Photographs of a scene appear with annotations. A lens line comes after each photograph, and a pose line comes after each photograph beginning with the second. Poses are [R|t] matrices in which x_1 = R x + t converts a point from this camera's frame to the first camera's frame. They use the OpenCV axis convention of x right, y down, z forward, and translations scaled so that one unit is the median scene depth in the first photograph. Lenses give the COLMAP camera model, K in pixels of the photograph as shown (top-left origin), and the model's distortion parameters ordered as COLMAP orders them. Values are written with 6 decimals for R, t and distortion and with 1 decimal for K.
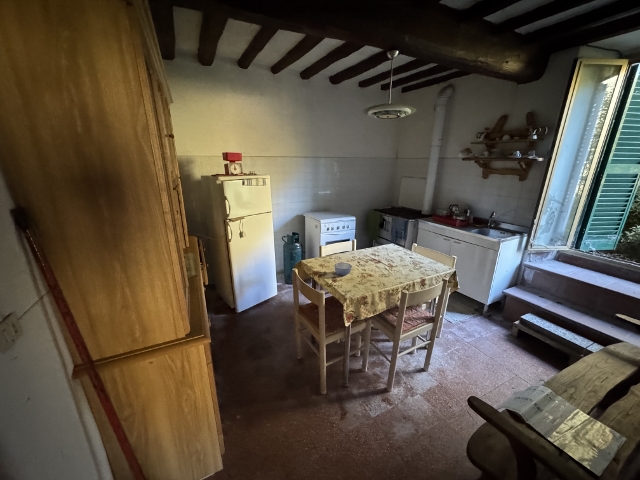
lens RADIAL K [[254.3, 0, 320.0], [0, 254.3, 240.0], [0, 0, 1]] dist [-0.004932, 0.000326]
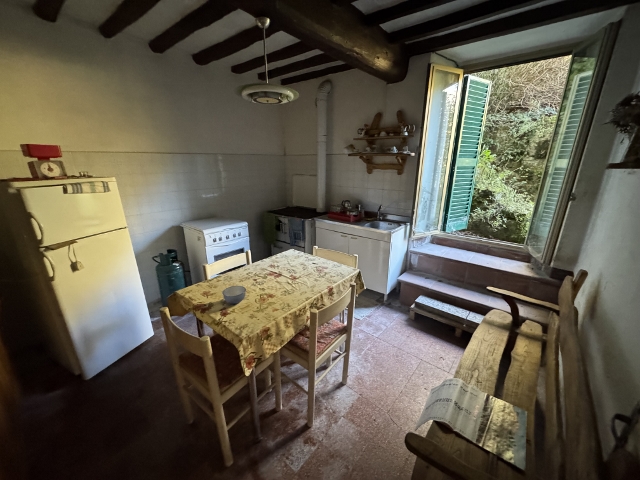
lens RADIAL K [[254.3, 0, 320.0], [0, 254.3, 240.0], [0, 0, 1]] dist [-0.004932, 0.000326]
pose [[0.917651, -0.124739, 0.377301, 0.042499], [0.123797, 0.991944, 0.026852, -0.029166], [-0.377611, 0.022068, 0.925701, 0.136369]]
